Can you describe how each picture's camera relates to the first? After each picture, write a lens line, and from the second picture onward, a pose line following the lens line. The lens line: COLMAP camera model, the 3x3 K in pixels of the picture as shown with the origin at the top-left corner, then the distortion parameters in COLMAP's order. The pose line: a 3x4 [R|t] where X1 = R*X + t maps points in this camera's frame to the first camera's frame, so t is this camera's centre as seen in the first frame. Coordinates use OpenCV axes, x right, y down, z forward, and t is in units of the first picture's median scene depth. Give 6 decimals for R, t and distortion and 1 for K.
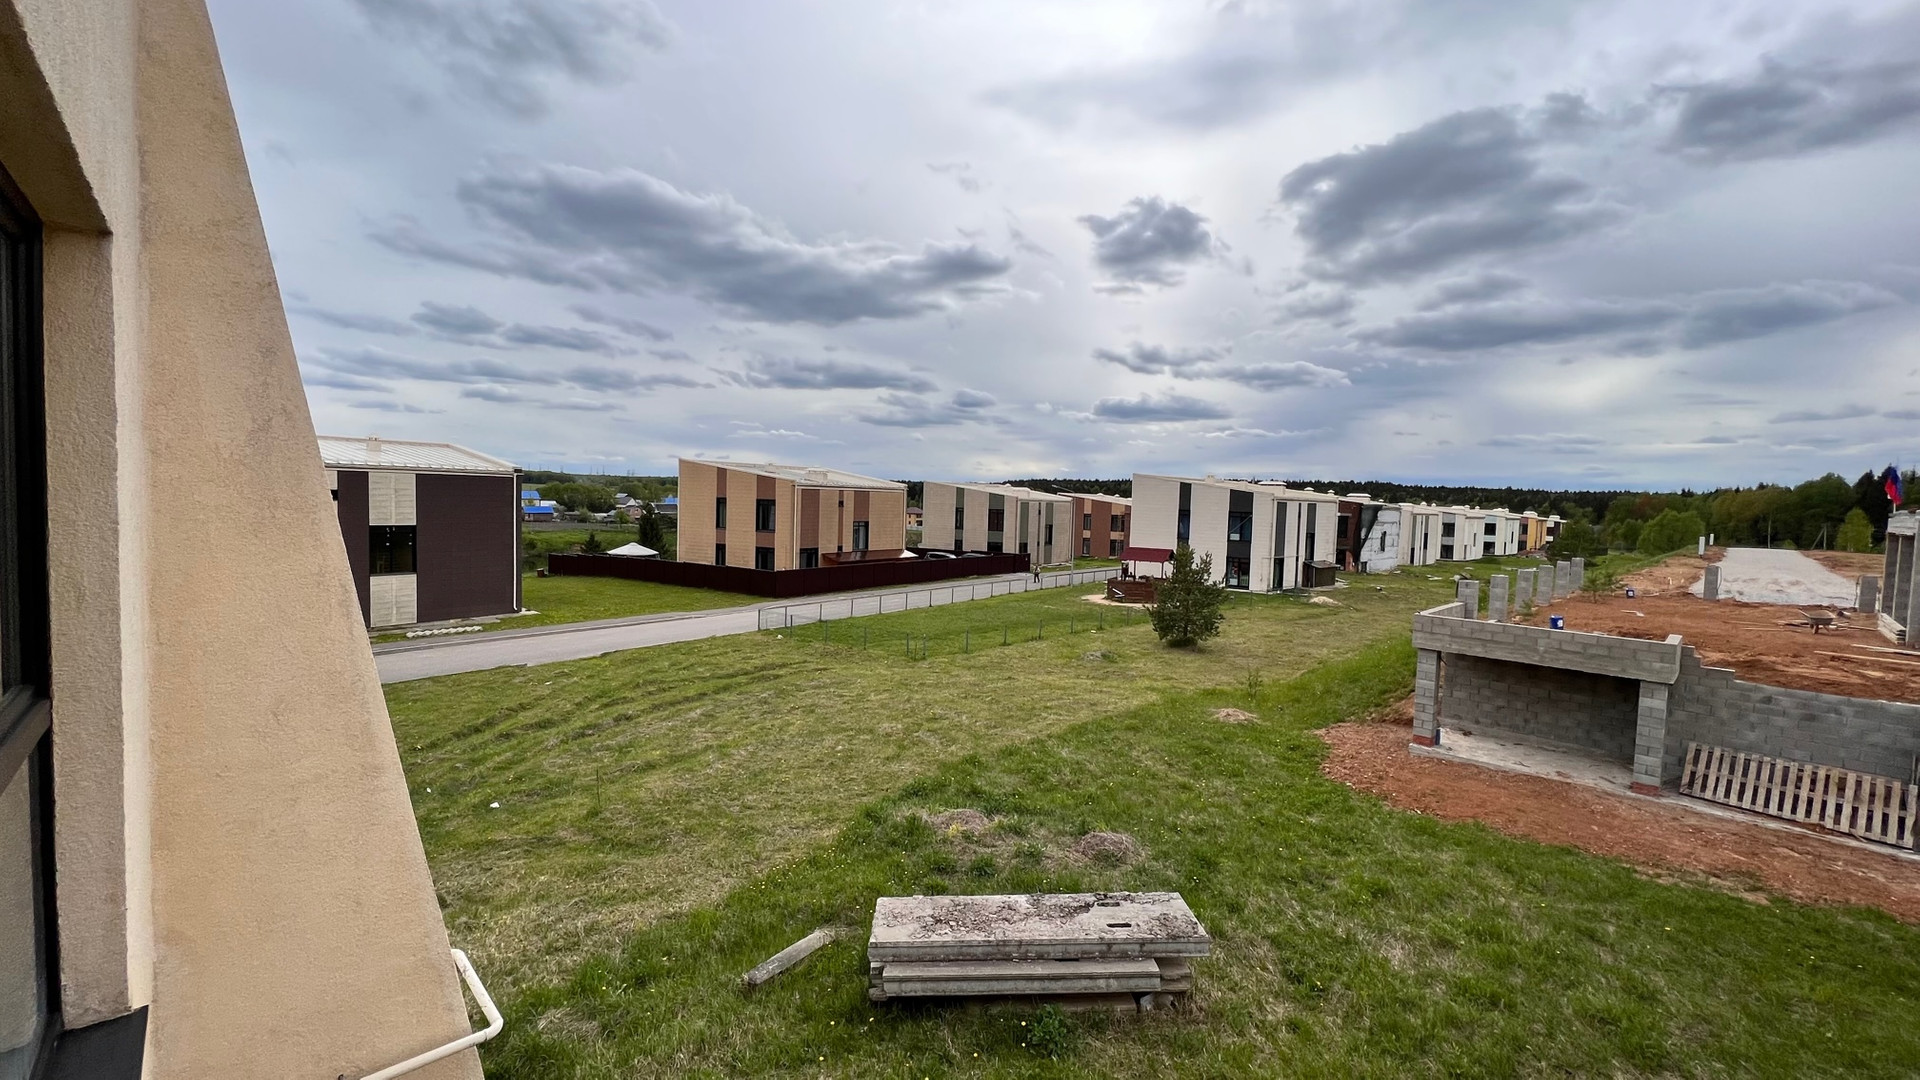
lens RADIAL K [[767.3, 0, 958.7], [0, 767.3, 552.1], [0, 0, 1]] dist [0.002438, -0.000484]
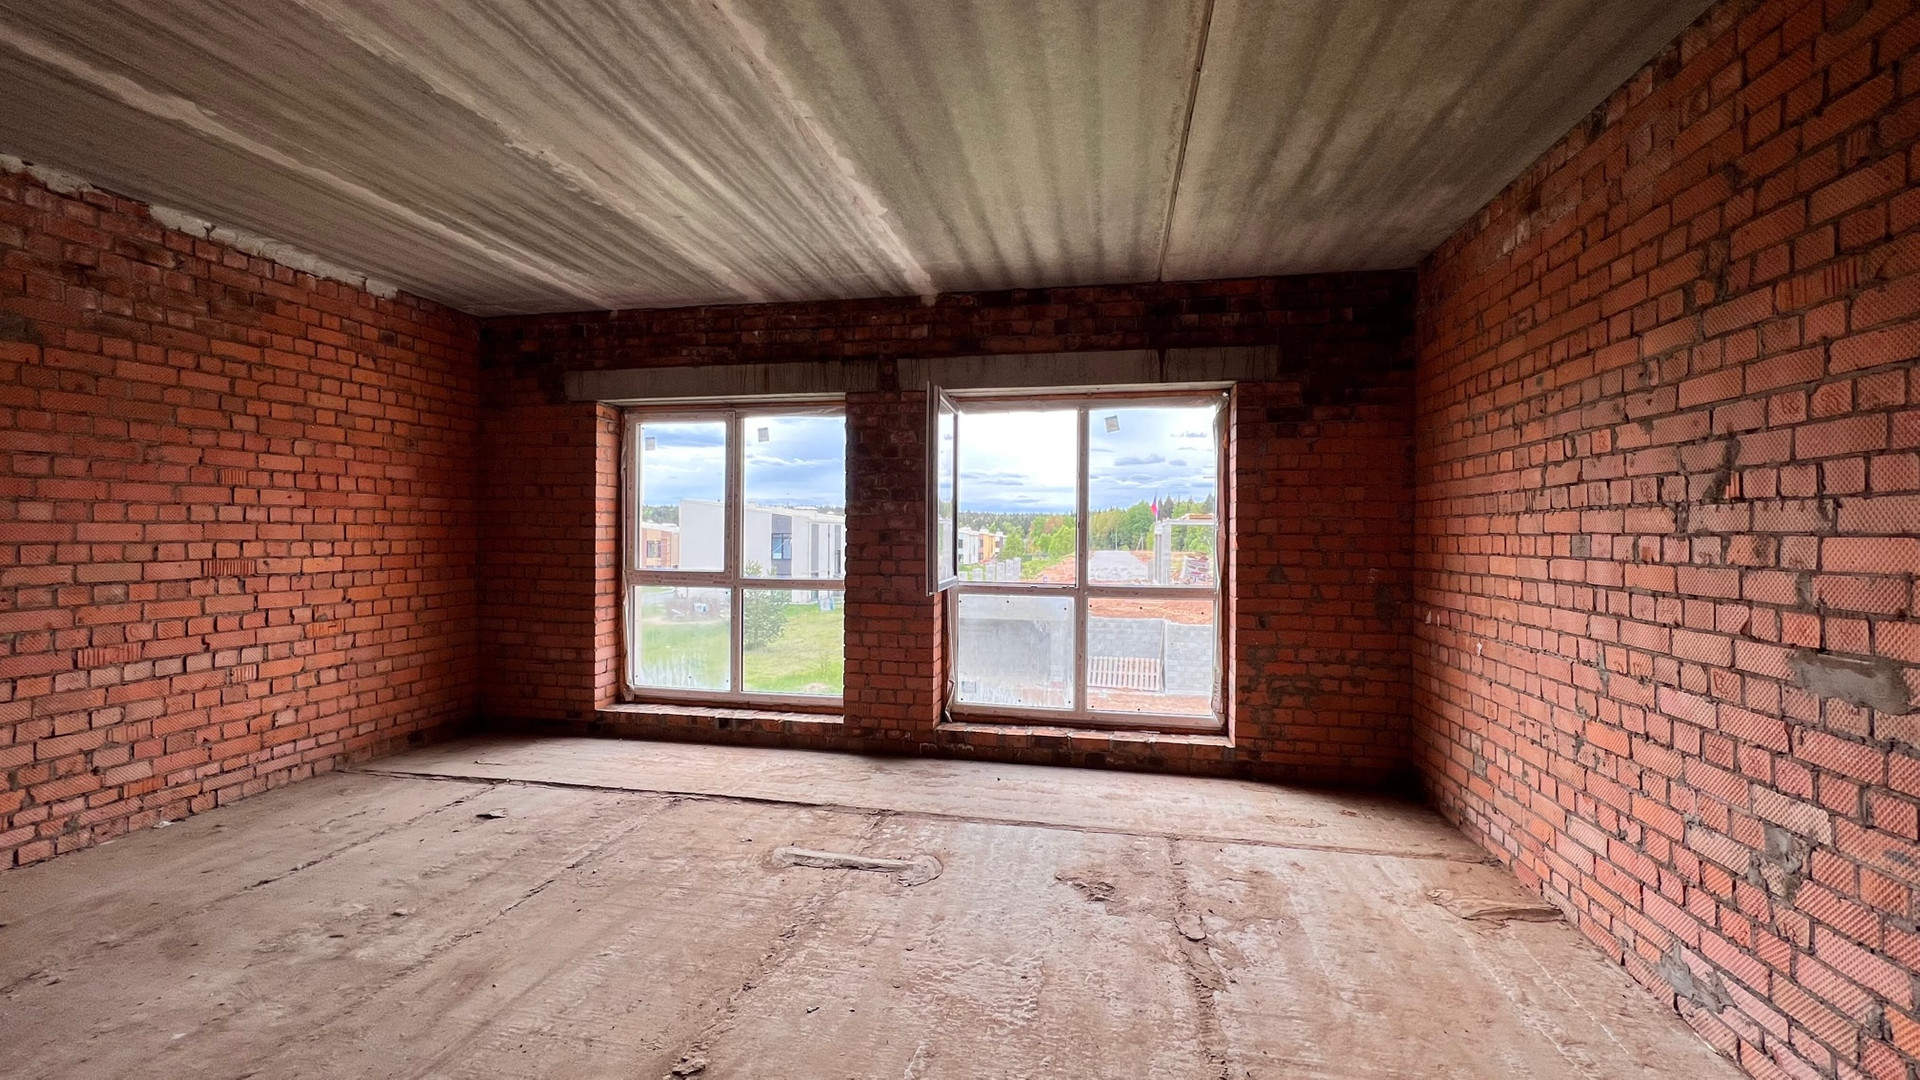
lens RADIAL K [[767.3, 0, 949.1], [0, 767.3, 536.0], [0, 0, 1]] dist [0.002438, -0.000484]
pose [[0.827957, -0.025493, 0.560212, -0.160437], [0.055977, 0.997734, -0.037327, 0.018950], [-0.557991, 0.062264, 0.827508, -0.190507]]
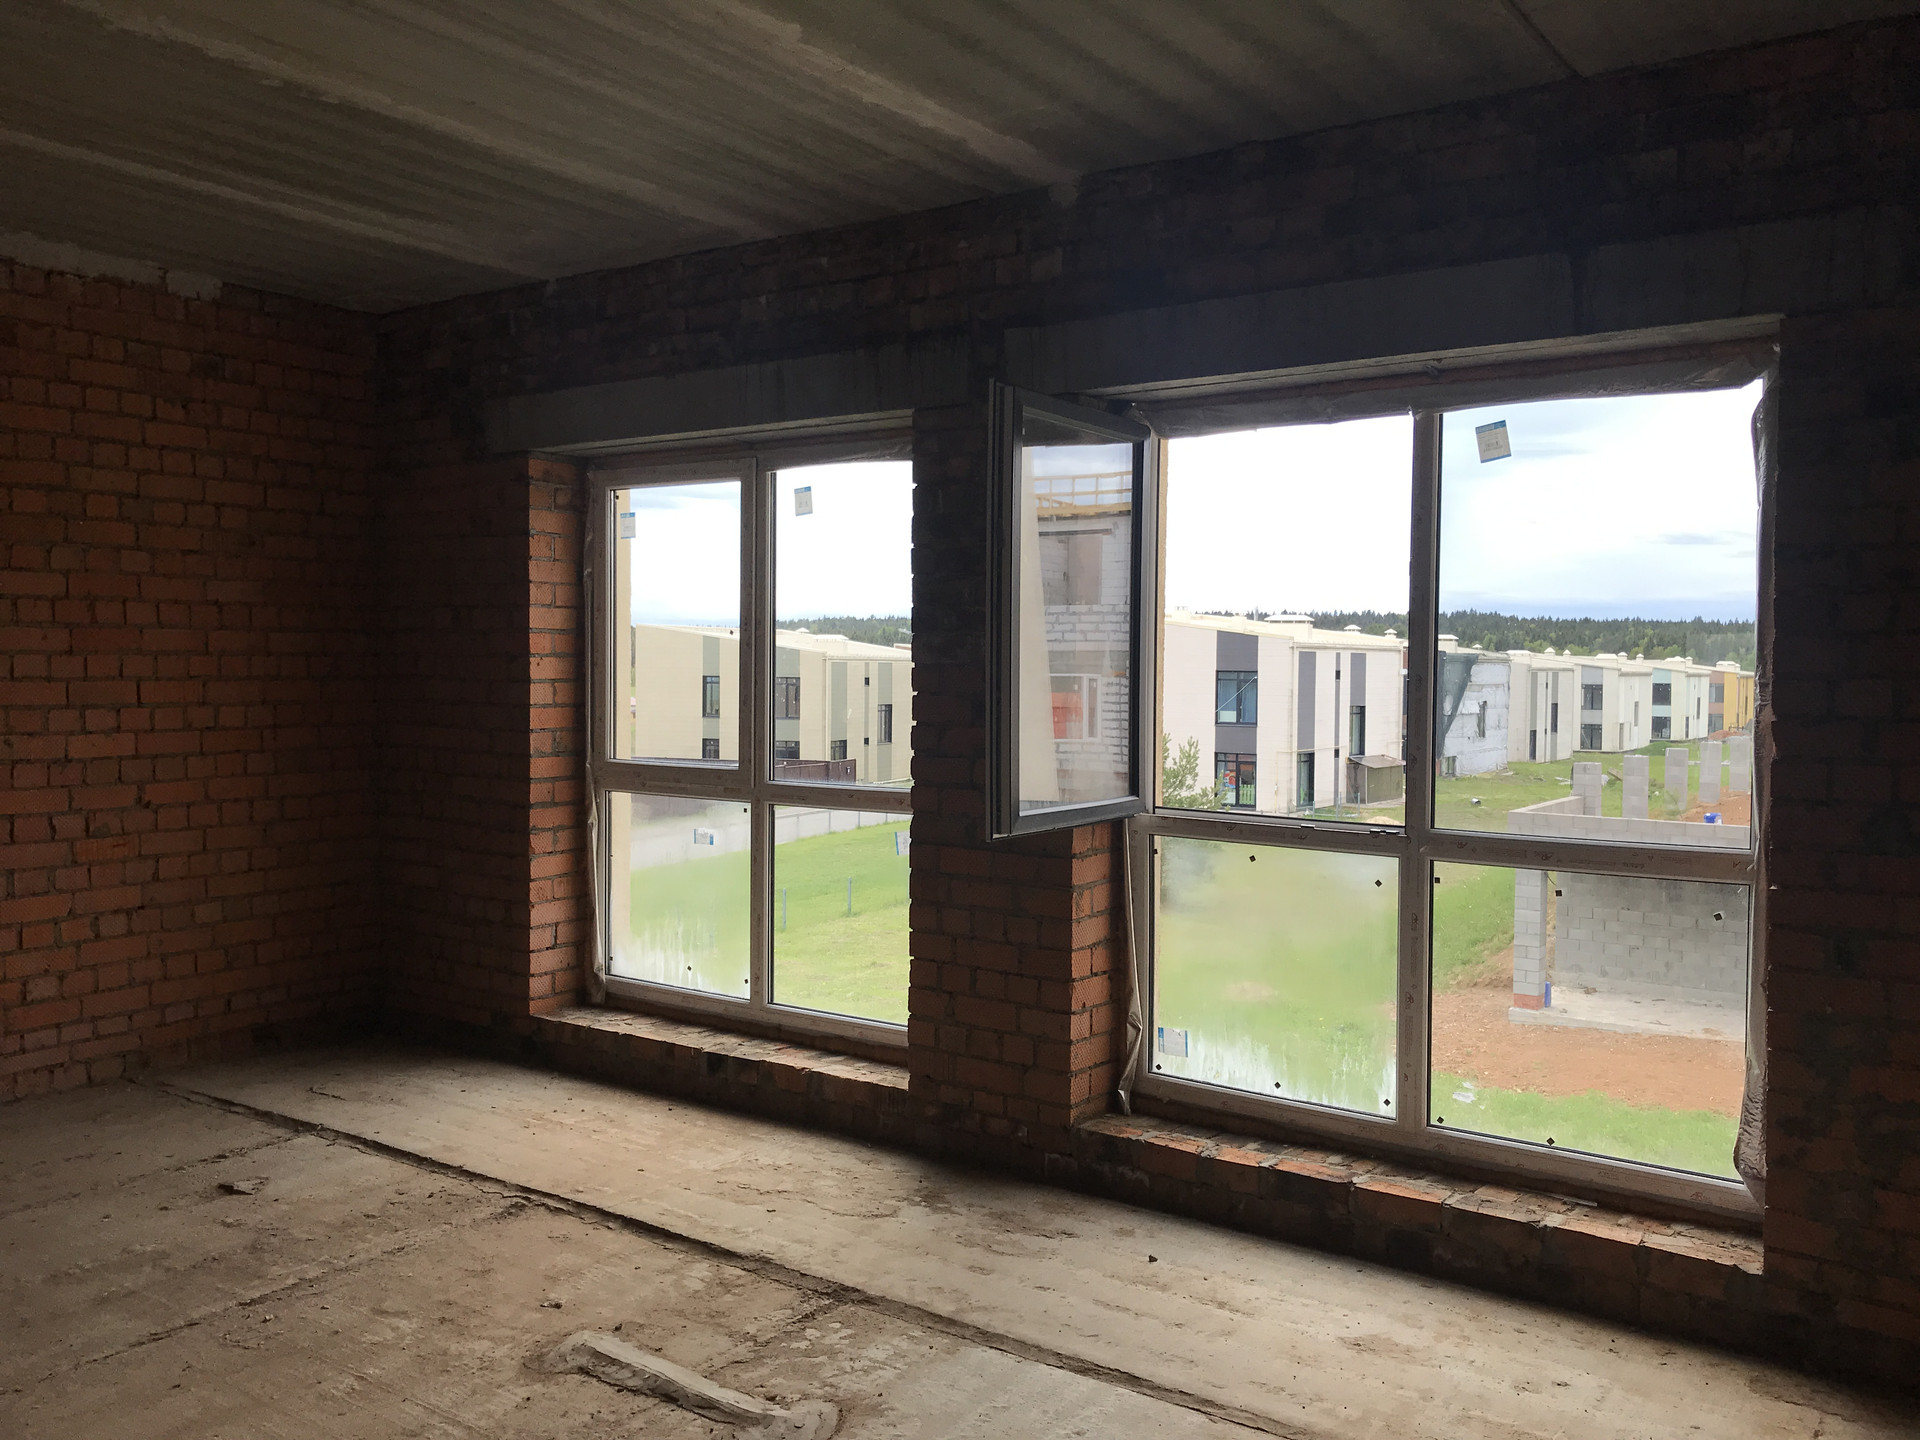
lens RADIAL K [[1564.8, 0, 944.2], [0, 1564.8, 714.9], [0, 0, 1]] dist [0.048612, -0.050219]
pose [[0.984965, -0.026335, 0.170732, -0.093069], [0.031946, 0.999033, -0.030197, 0.016872], [-0.169772, 0.035197, 0.984855, -0.207122]]
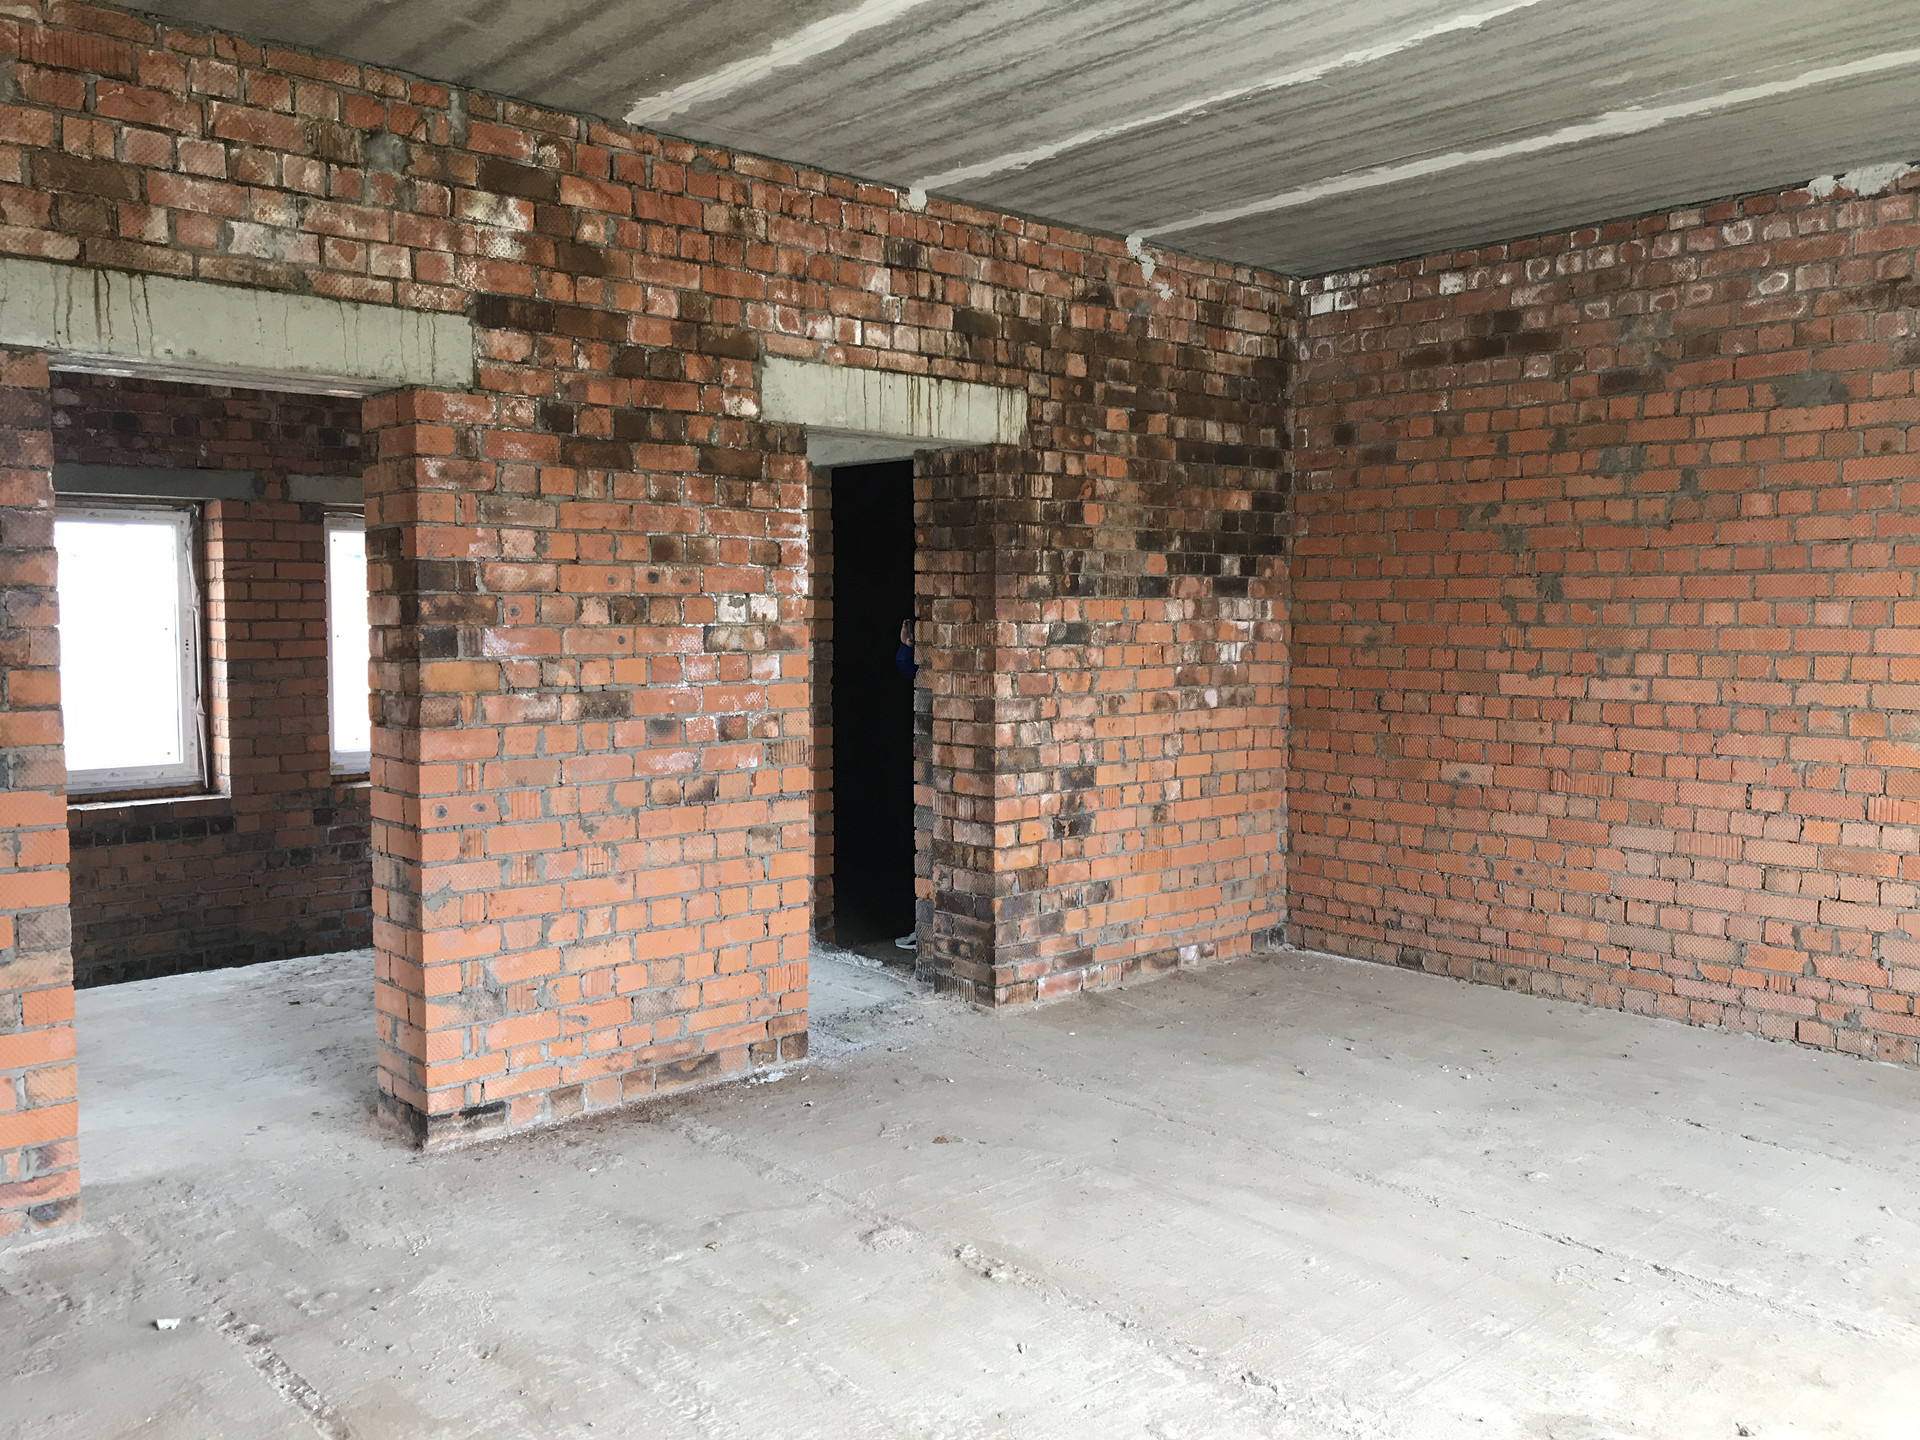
lens RADIAL K [[1564.8, 0, 956.9], [0, 1564.8, 710.5], [0, 0, 1]] dist [0.048612, -0.050219]
pose [[-0.033043, 0.038386, -0.998716, 0.024016], [-0.073994, 0.996426, 0.040747, 0.013686], [0.996711, 0.075246, -0.030085, -0.096514]]
